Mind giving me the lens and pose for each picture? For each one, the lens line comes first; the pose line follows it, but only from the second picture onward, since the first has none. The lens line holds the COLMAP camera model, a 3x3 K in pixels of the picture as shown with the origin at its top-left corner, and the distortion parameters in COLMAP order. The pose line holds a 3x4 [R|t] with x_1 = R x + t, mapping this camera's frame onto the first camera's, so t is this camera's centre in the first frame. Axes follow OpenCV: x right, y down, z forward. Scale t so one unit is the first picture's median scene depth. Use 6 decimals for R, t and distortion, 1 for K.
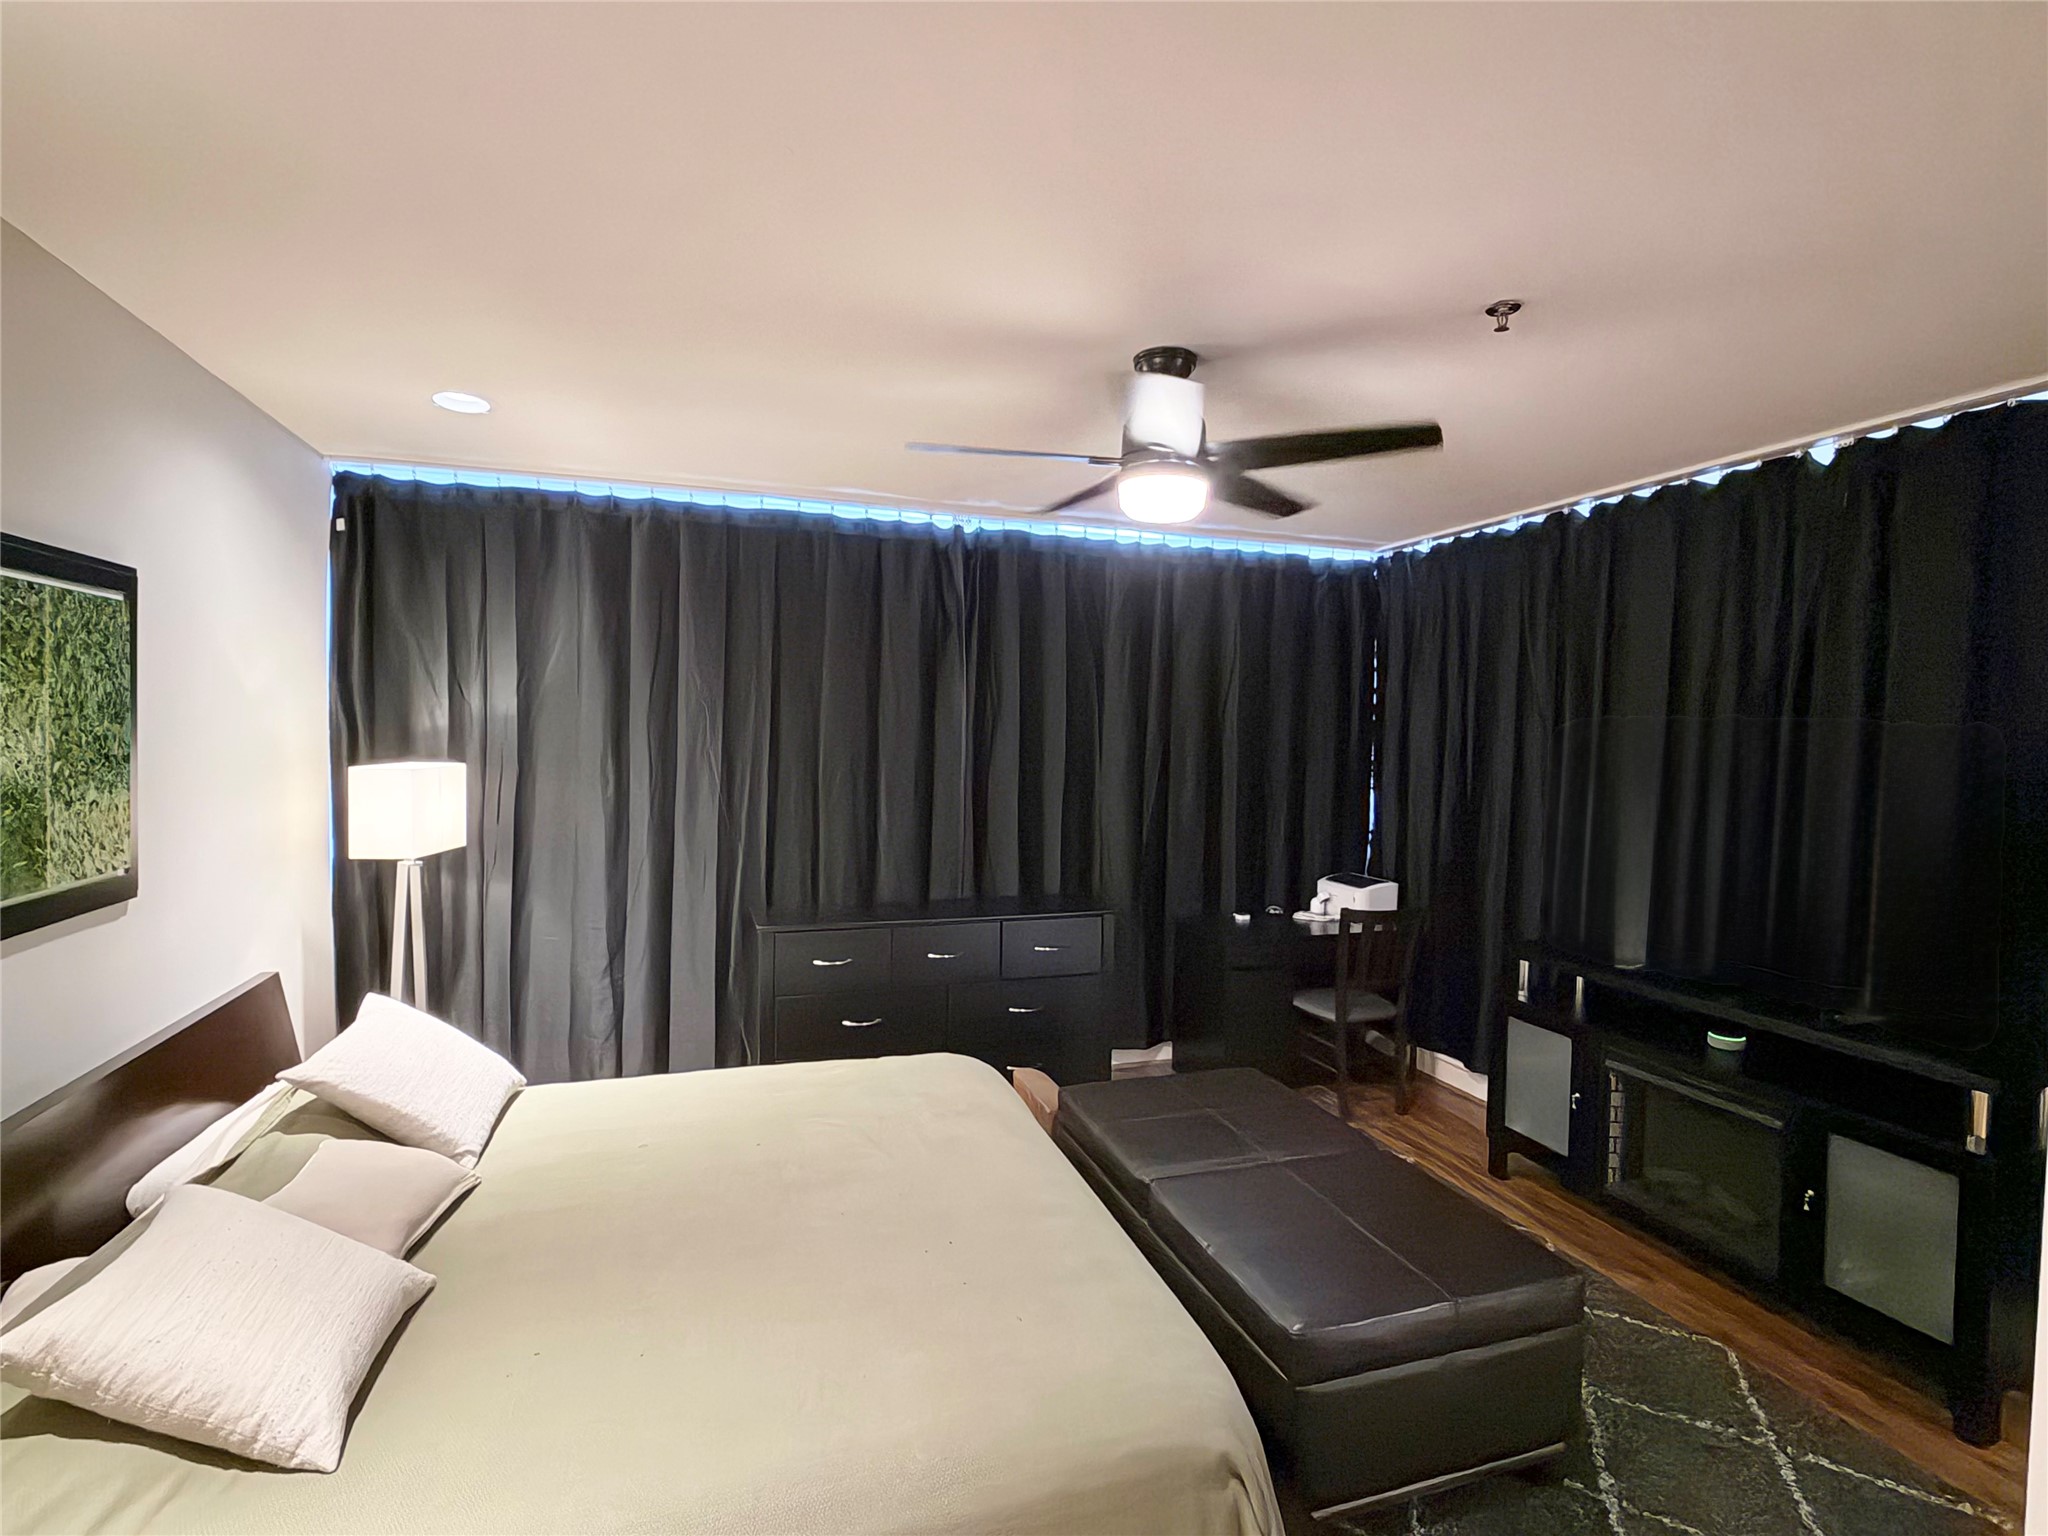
lens RADIAL K [[962.2, 0, 1024.5], [0, 962.2, 768.6], [0, 0, 1]] dist [0.008873, 0.001823]
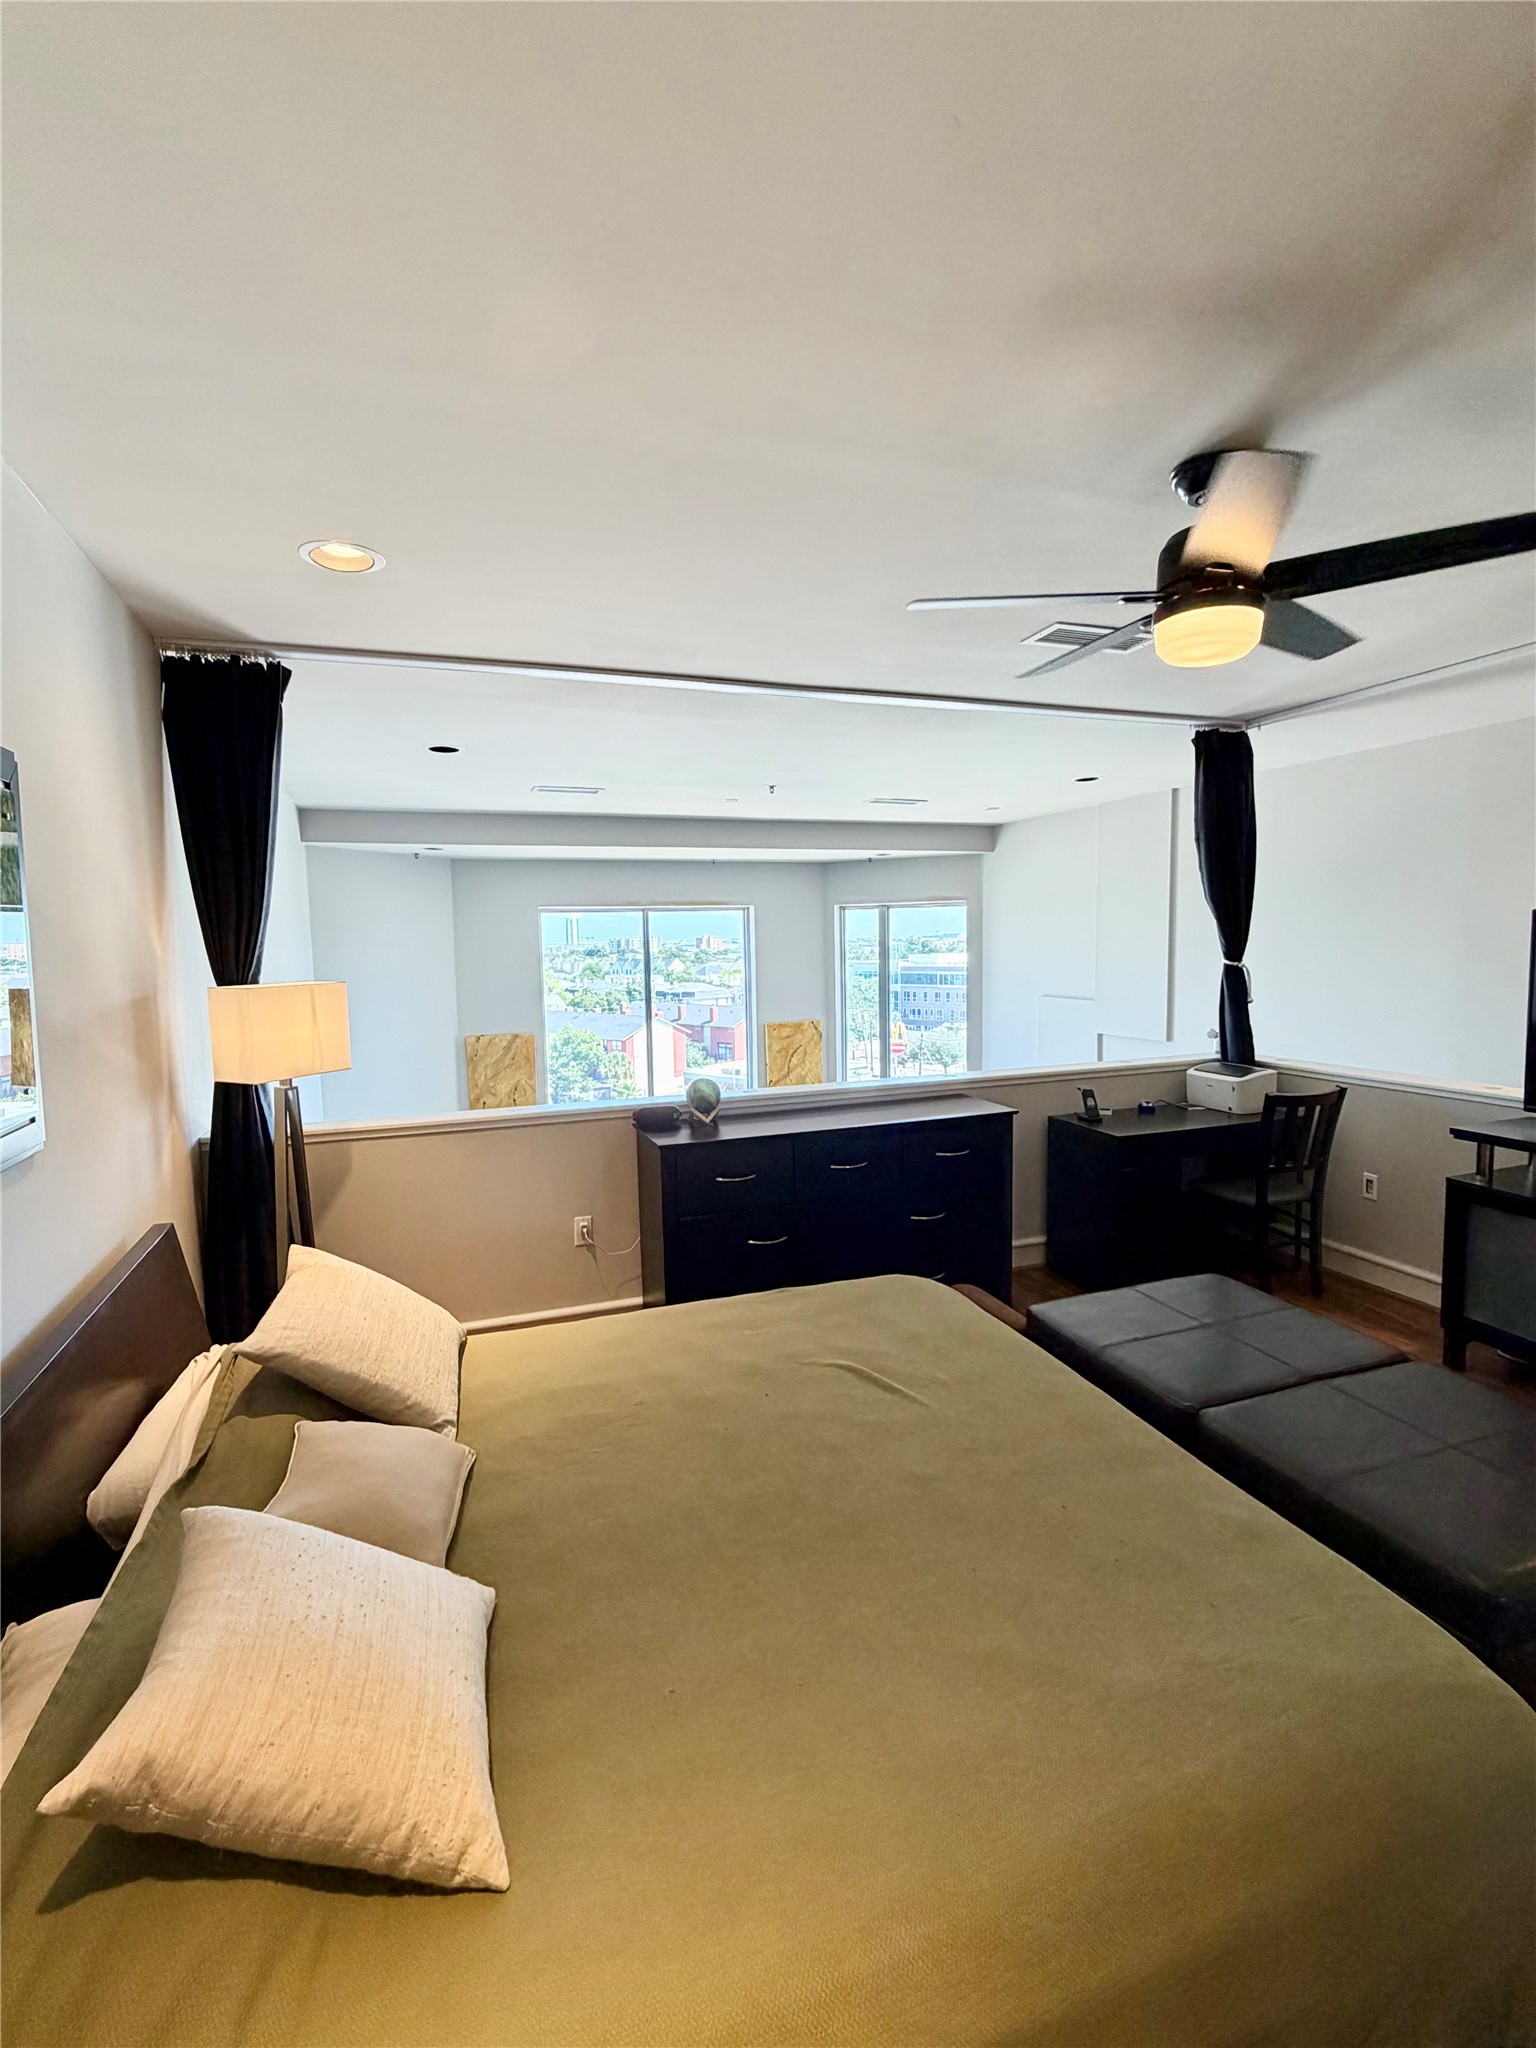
lens RADIAL K [[962.2, 0, 835.0], [0, 962.2, 1025.7], [0, 0, 1]] dist [0.008873, 0.001823]
pose [[0.998682, -0.043200, 0.027726, -0.254869], [0.041586, 0.997543, 0.056374, 0.006497], [-0.030093, -0.055147, 0.998025, 0.152193]]
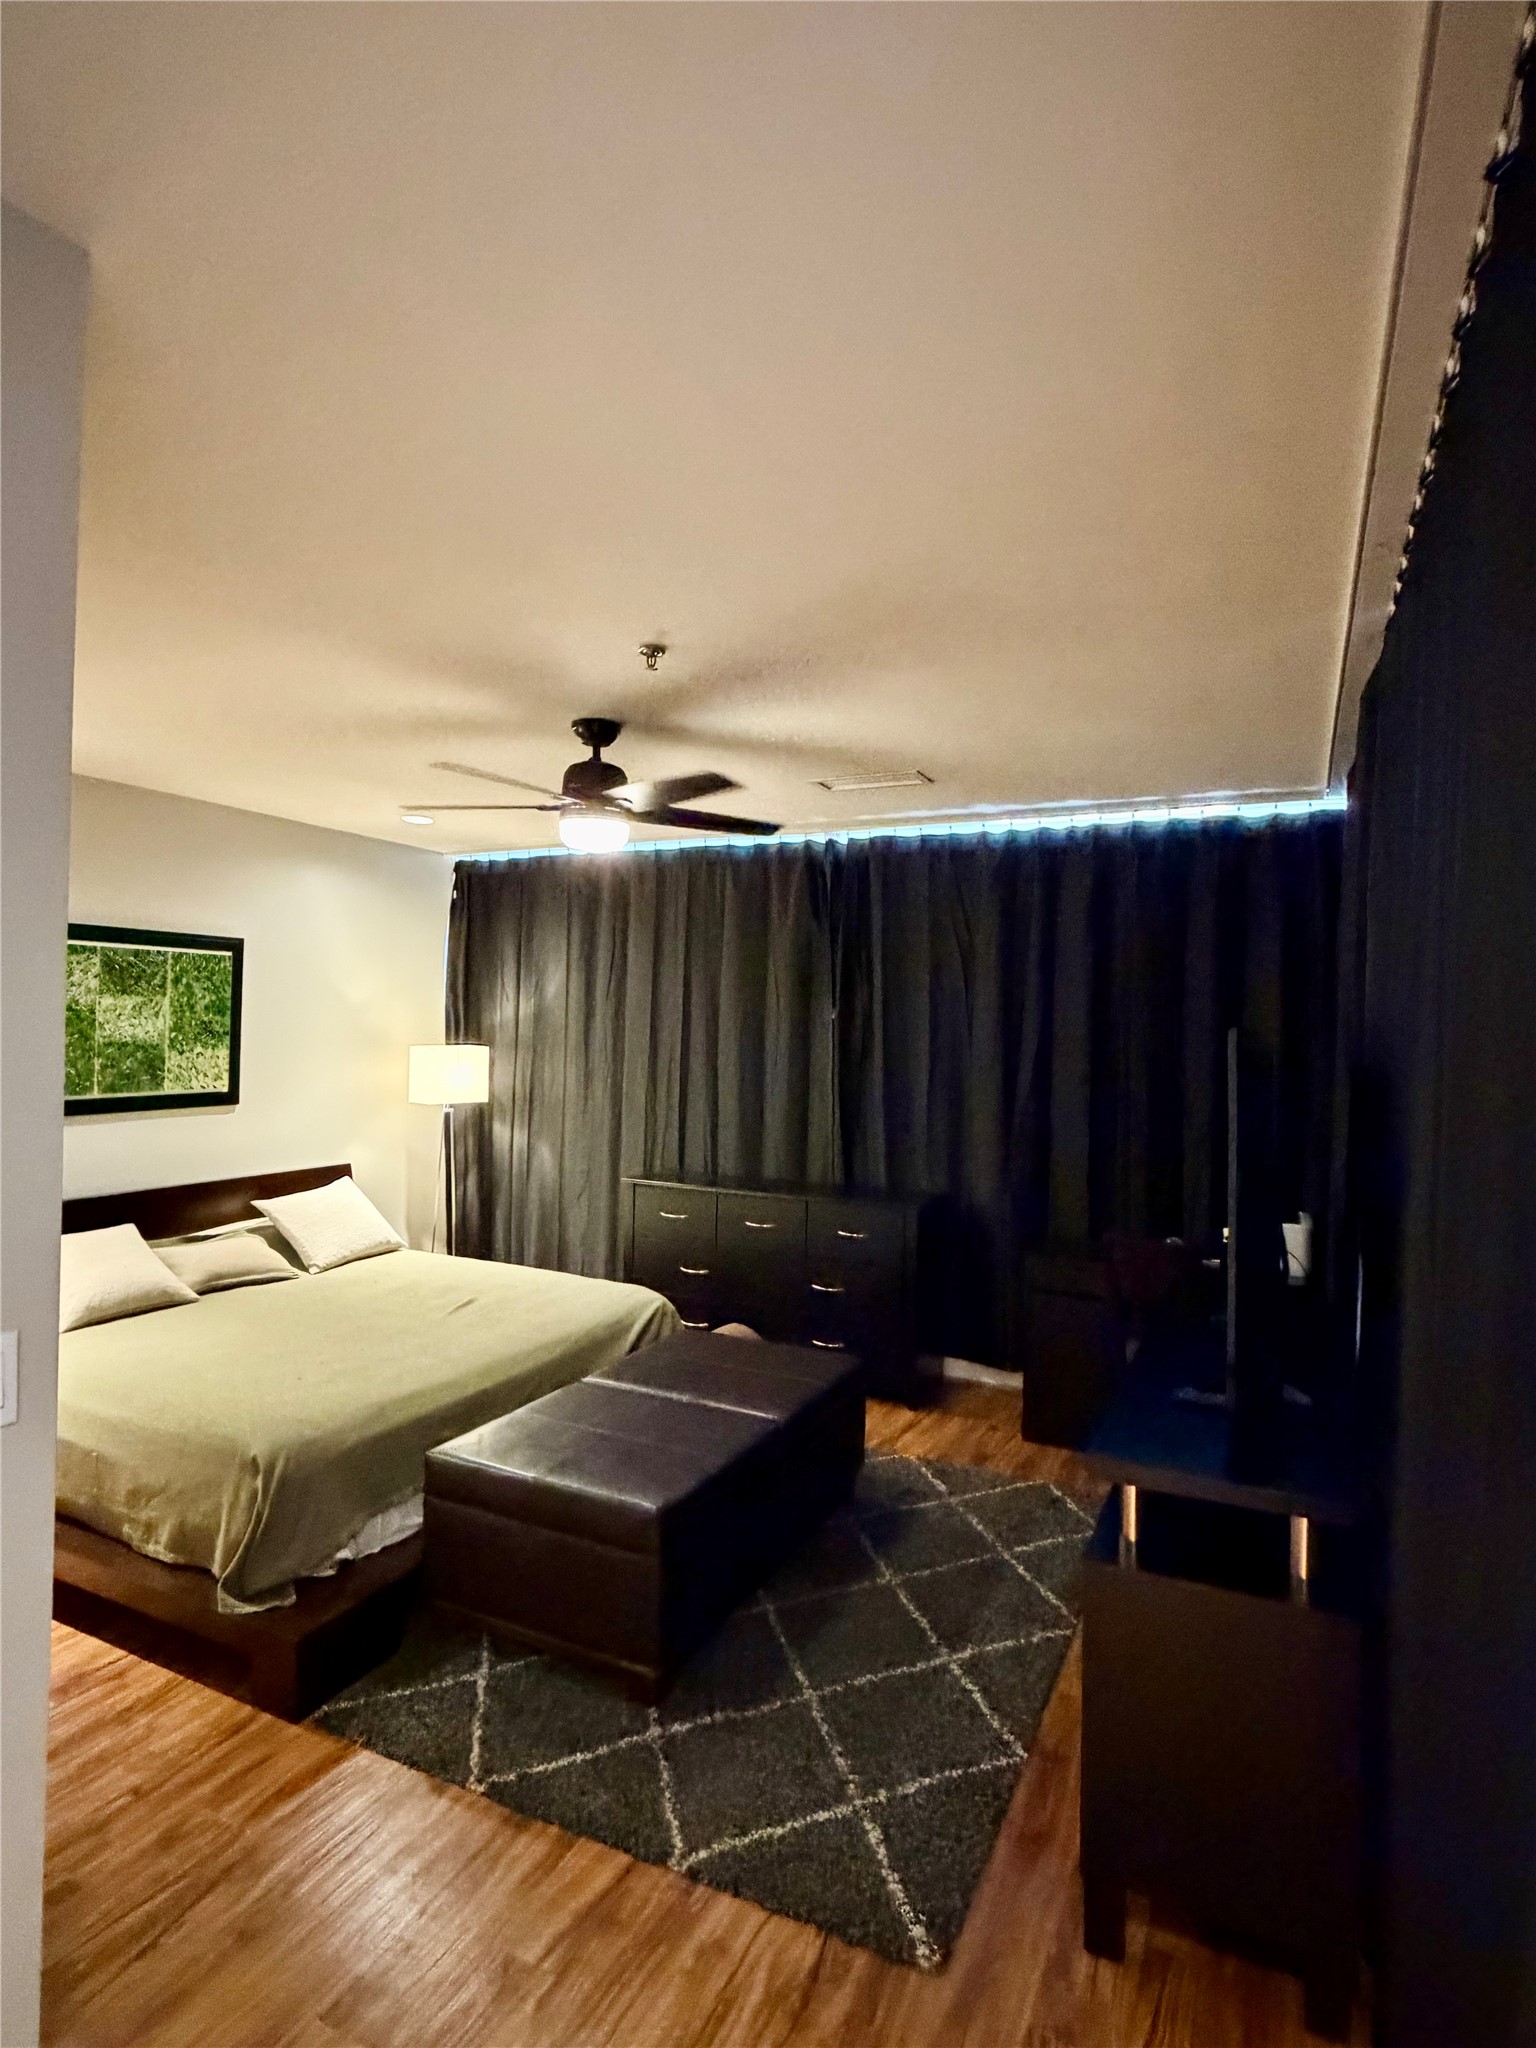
lens RADIAL K [[1095.2, 0, 769.3], [0, 1095.2, 1035.4], [0, 0, 1]] dist [0.028352, -0.006497]
pose [[0.708371, 0.007823, -0.705797, 1.672559], [-0.042150, 0.998623, -0.031236, 0.020060], [0.704581, 0.051876, 0.707725, 0.201067]]
